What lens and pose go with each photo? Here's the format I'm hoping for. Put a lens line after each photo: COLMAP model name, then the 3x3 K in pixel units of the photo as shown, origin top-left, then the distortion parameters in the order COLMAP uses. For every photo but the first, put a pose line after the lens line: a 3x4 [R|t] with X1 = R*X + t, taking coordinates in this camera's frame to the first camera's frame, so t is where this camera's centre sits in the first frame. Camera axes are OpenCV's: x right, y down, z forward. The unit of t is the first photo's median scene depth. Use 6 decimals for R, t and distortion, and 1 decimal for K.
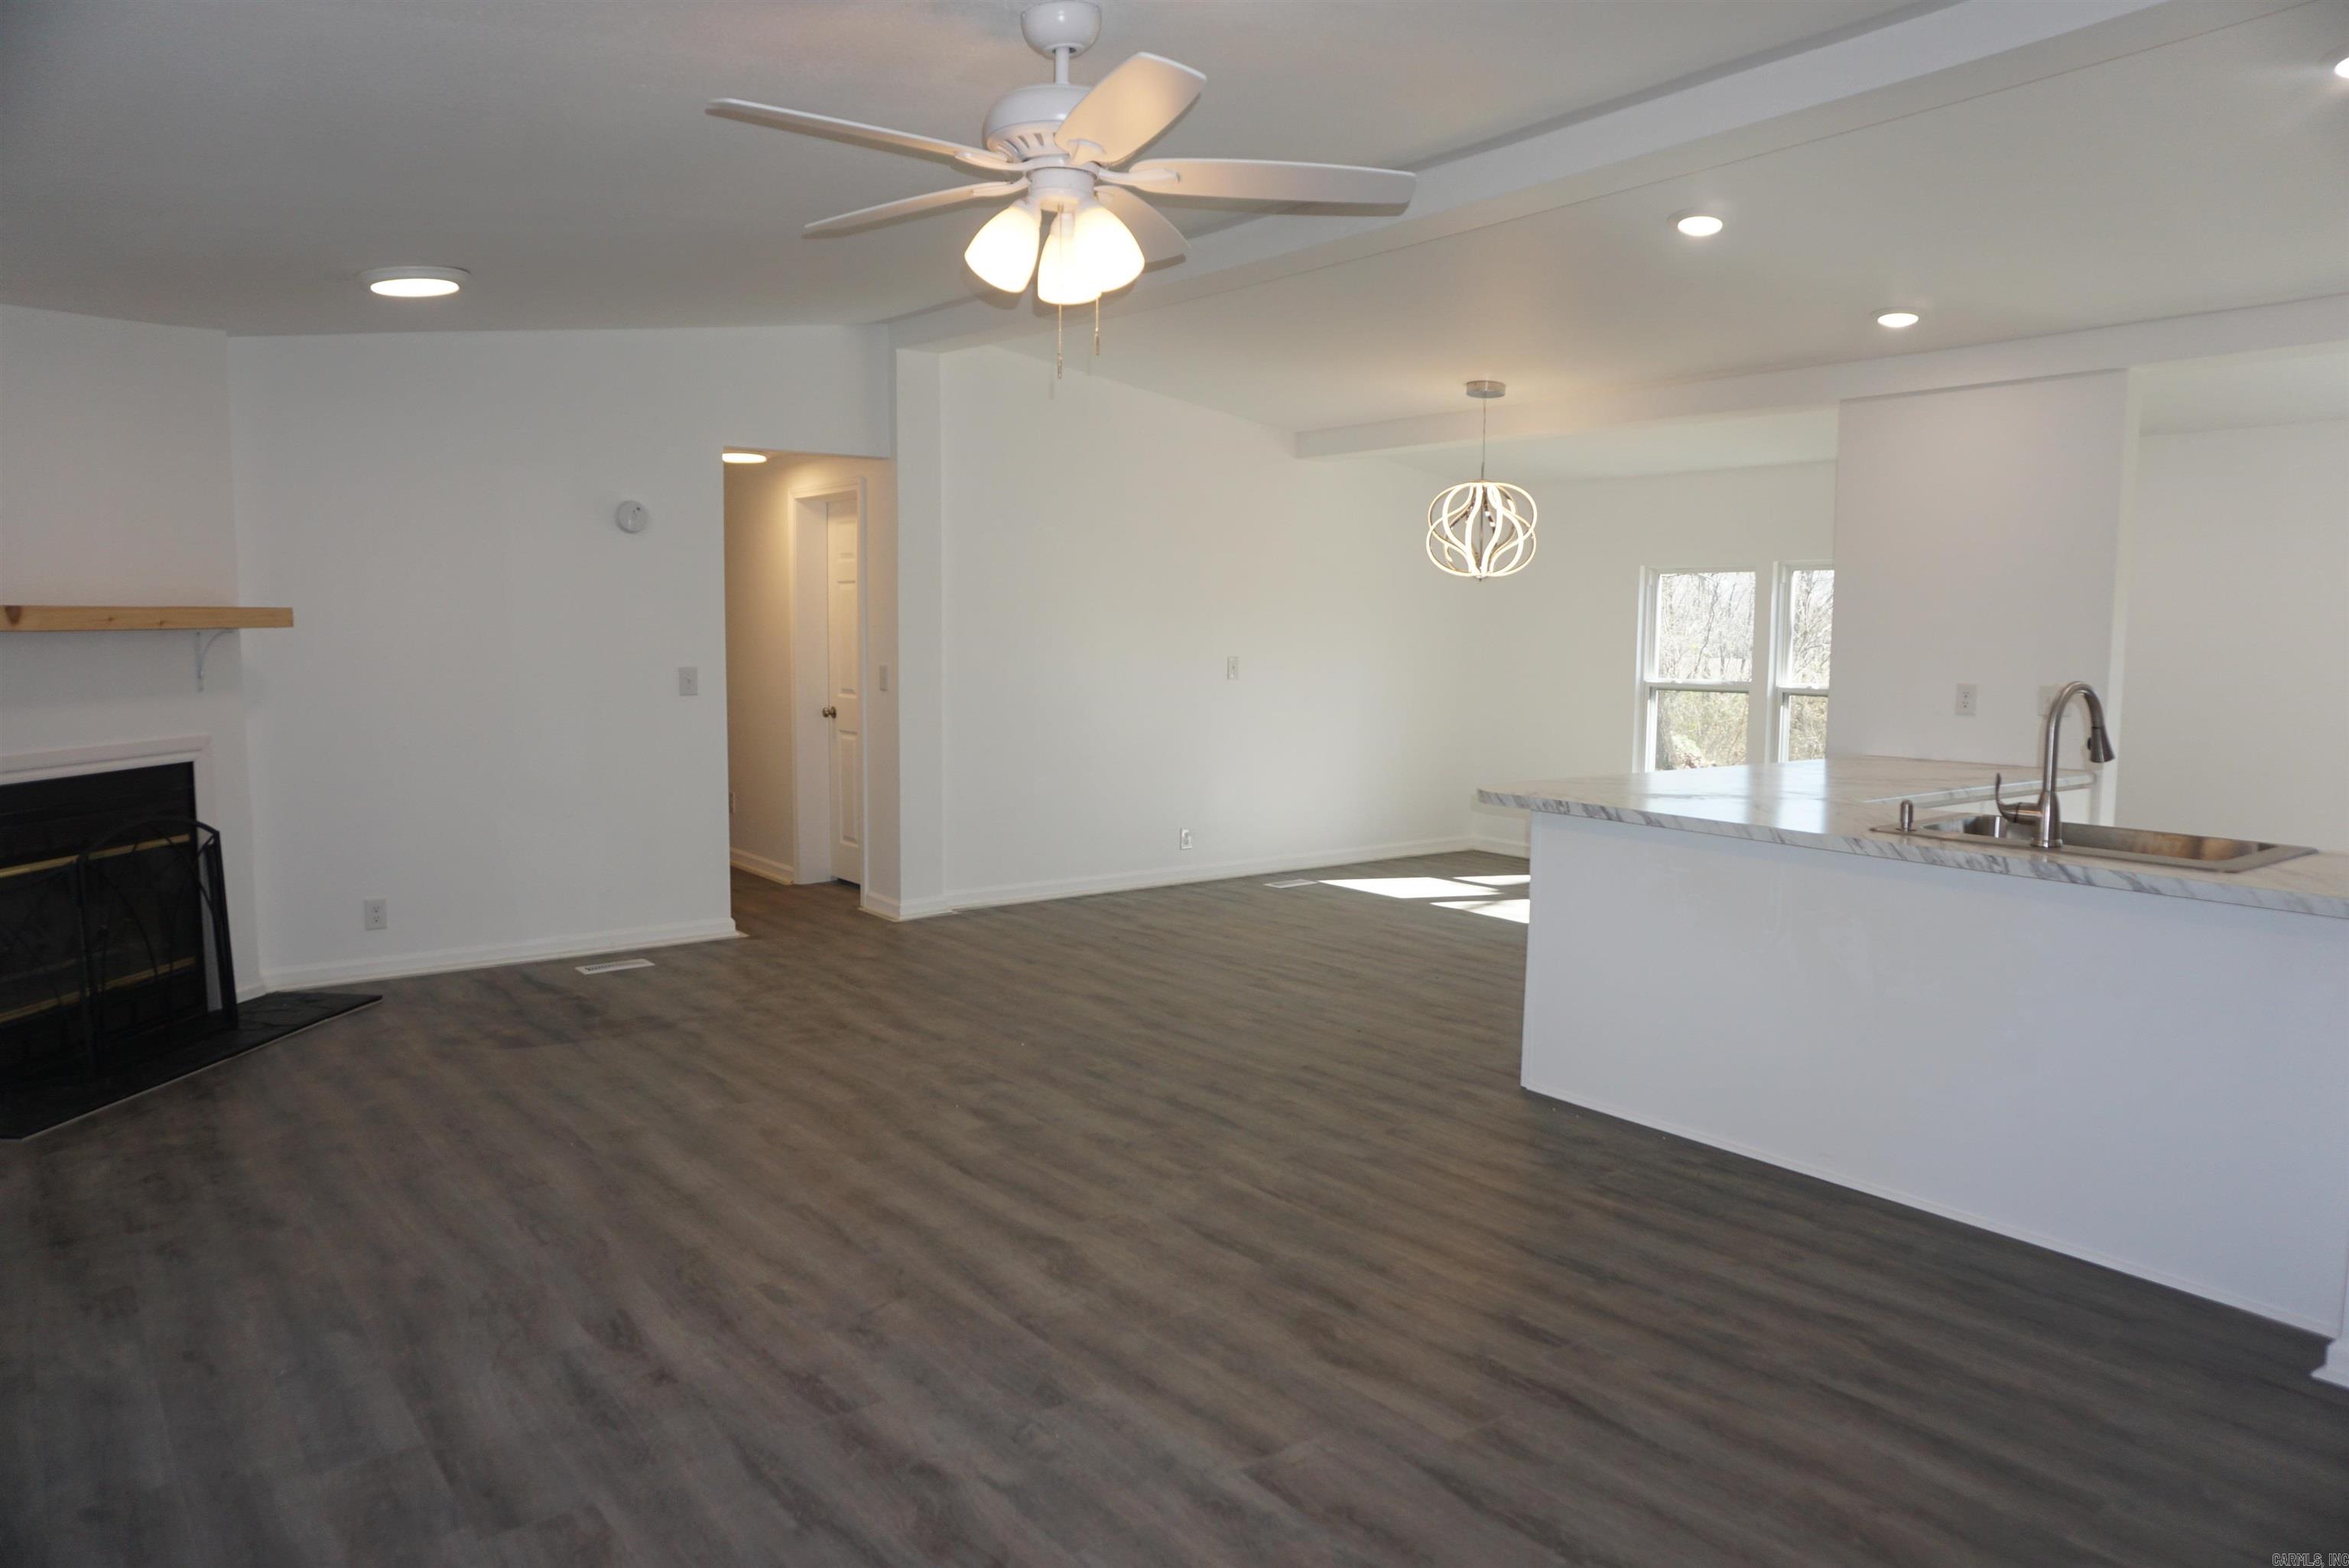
lens RADIAL K [[1564.3, 0, 1168.4], [0, 1564.3, 788.1], [0, 0, 1]] dist [-0.056692, 0.037337]
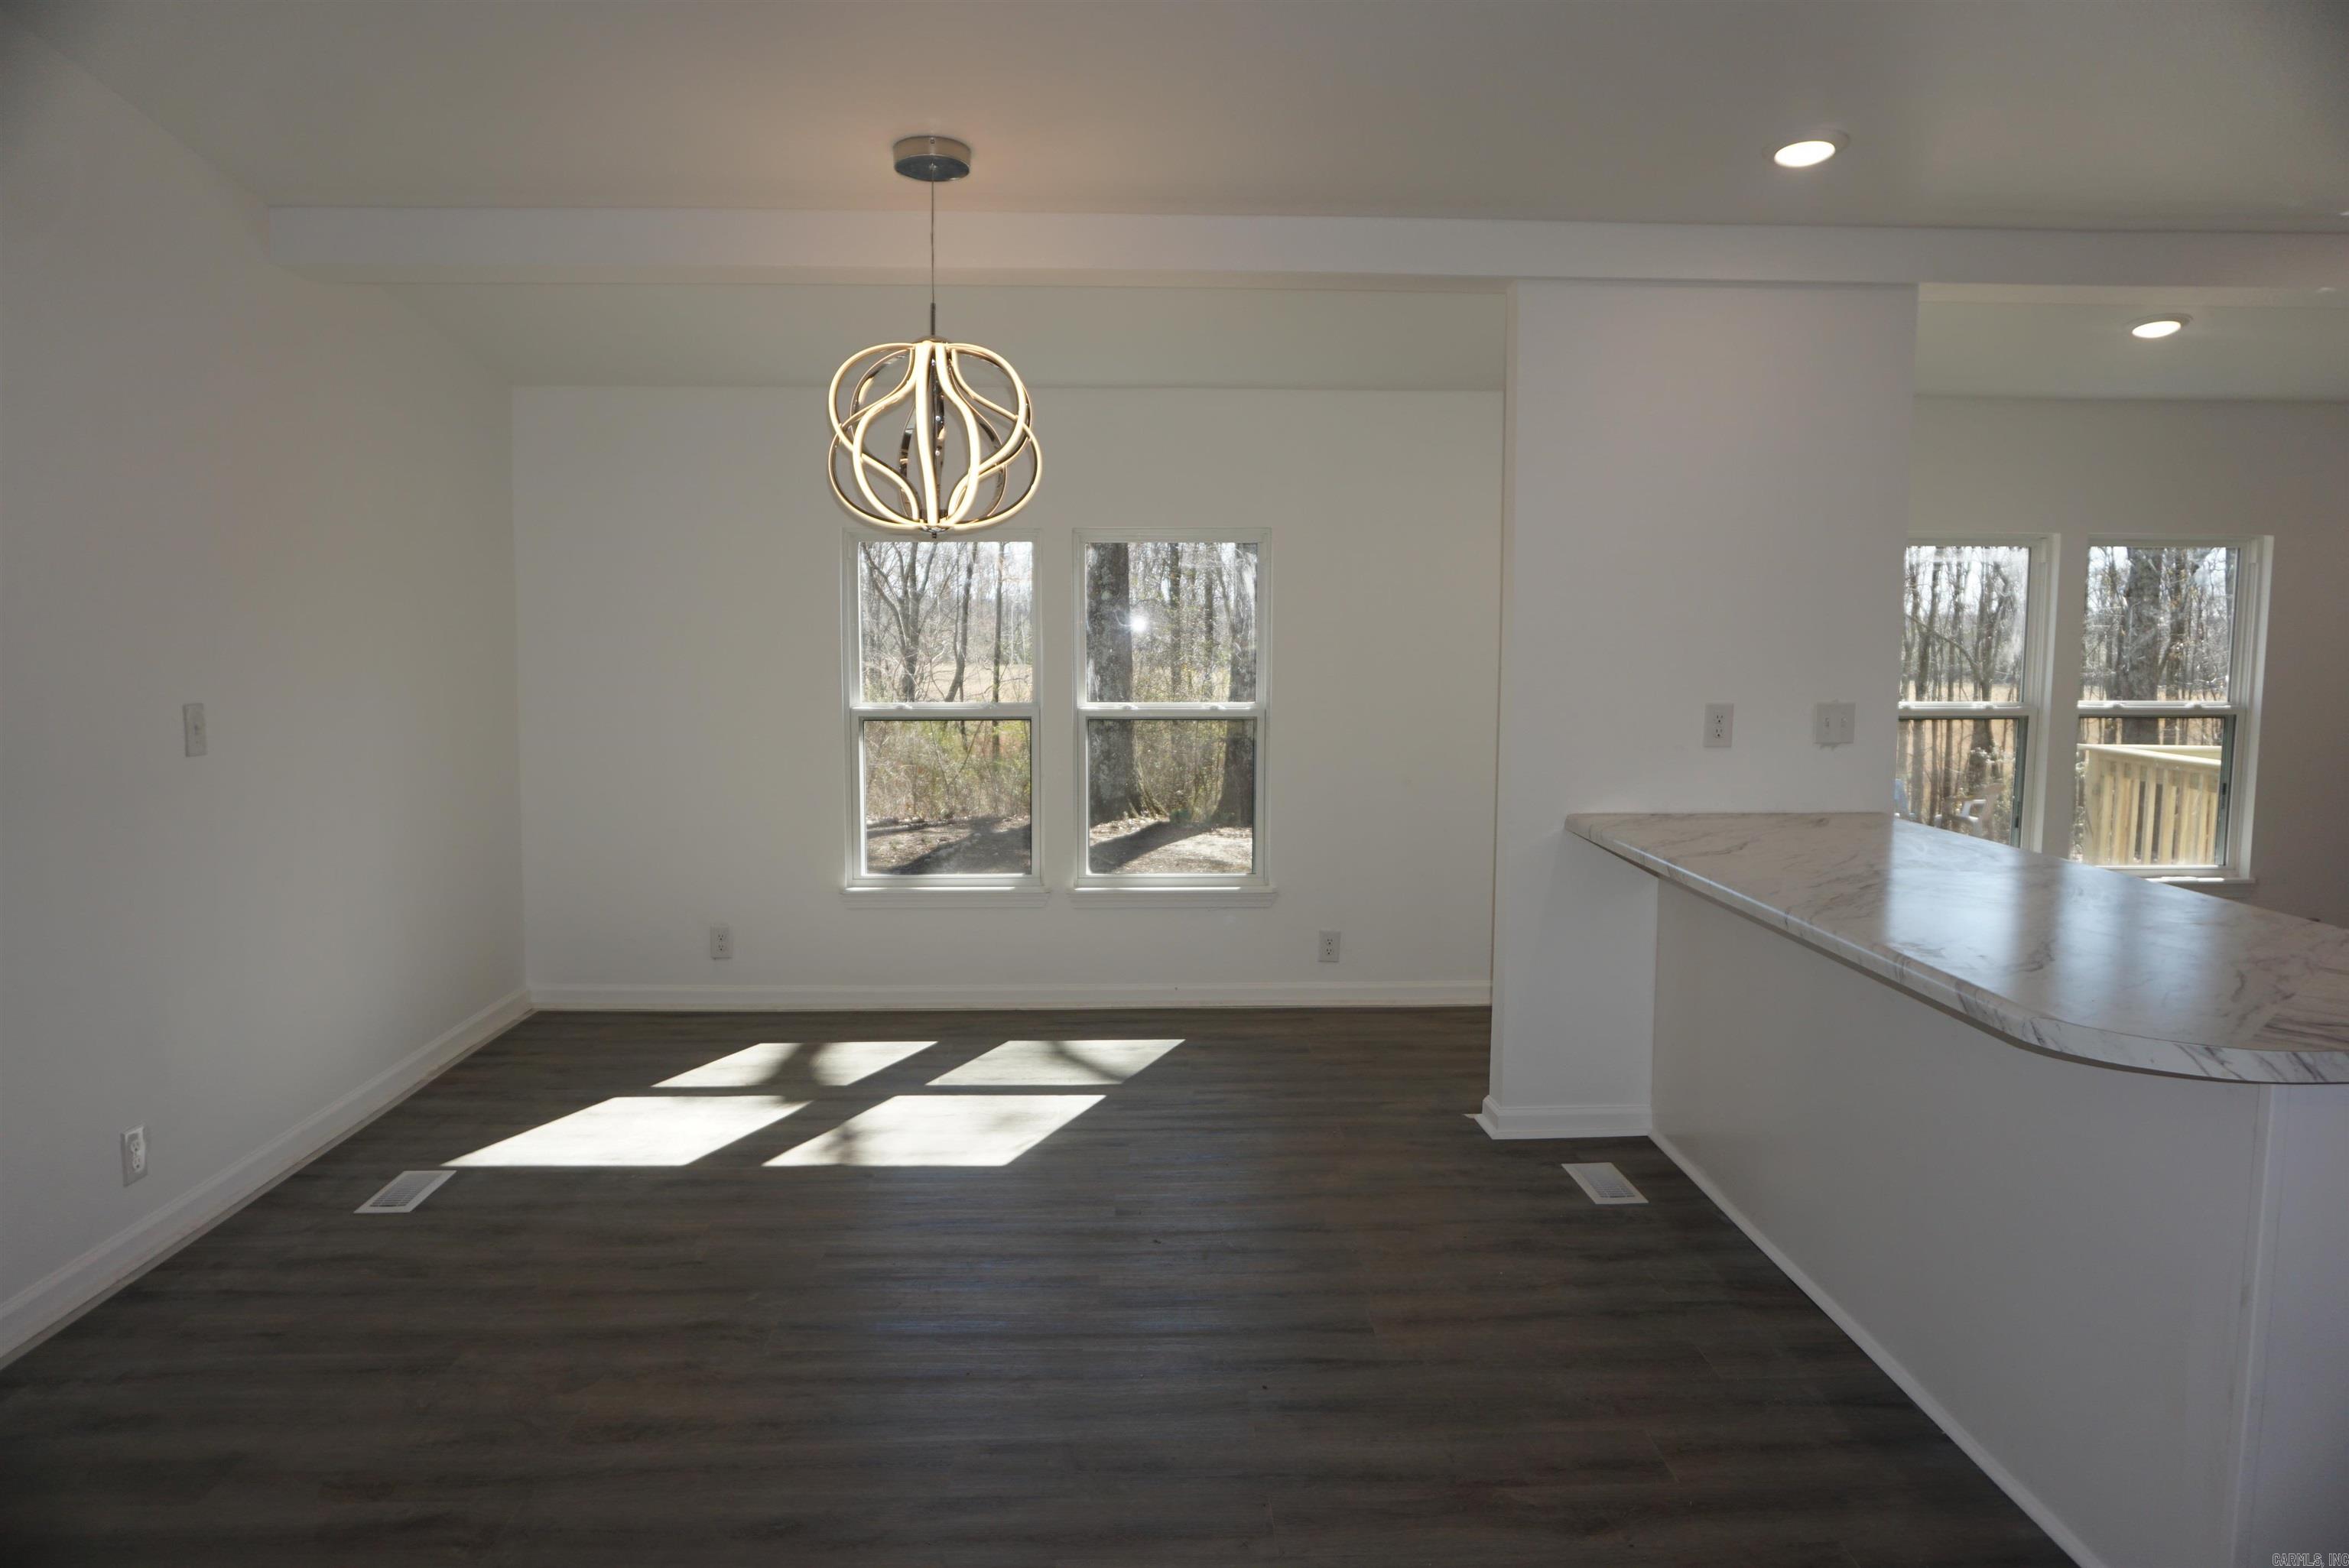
lens RADIAL K [[1564.3, 0, 1168.4], [0, 1564.3, 788.1], [0, 0, 1]] dist [-0.056692, 0.037337]
pose [[0.575303, -0.092017, 0.812748, -0.332877], [0.086382, 0.994930, 0.051499, -0.133128], [-0.813366, 0.040579, 0.580335, 1.199999]]
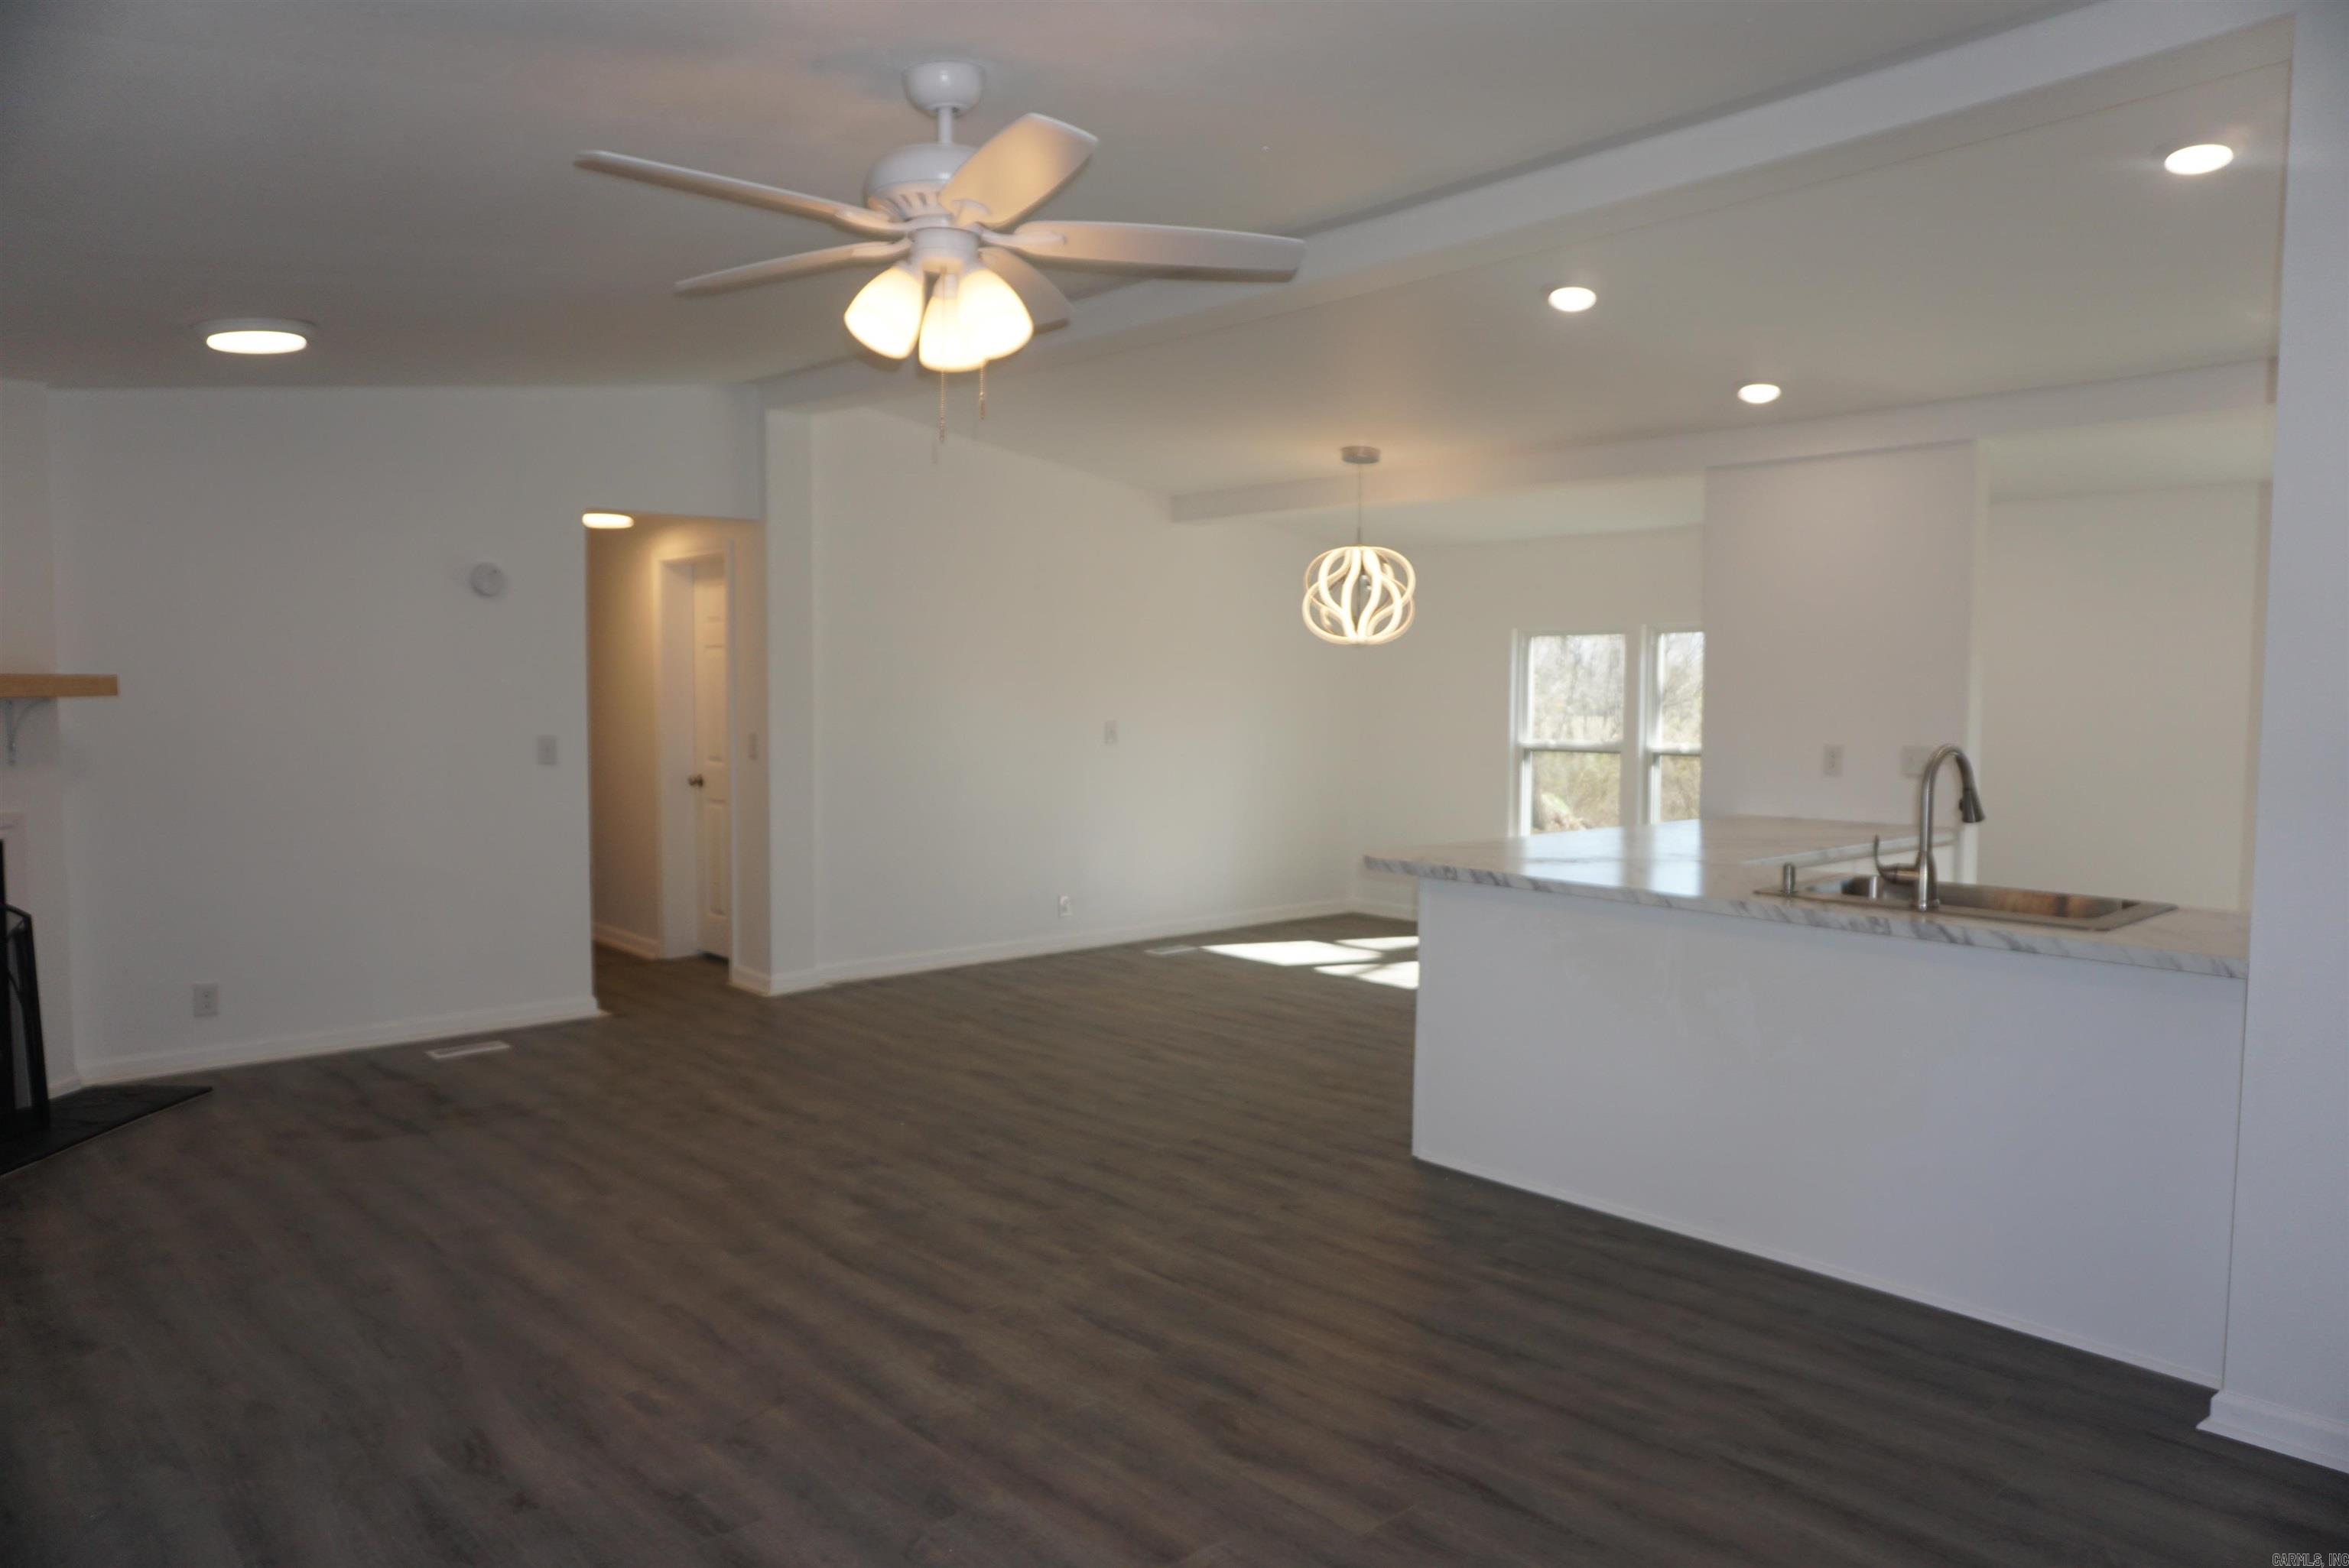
lens RADIAL K [[1564.3, 0, 1168.4], [0, 1564.3, 788.1], [0, 0, 1]] dist [-0.056692, 0.037337]
pose [[0.996517, -0.008697, 0.082932, -0.009527], [0.011929, 0.999185, -0.038557, -0.006522], [-0.082529, 0.039412, 0.995809, 0.021241]]
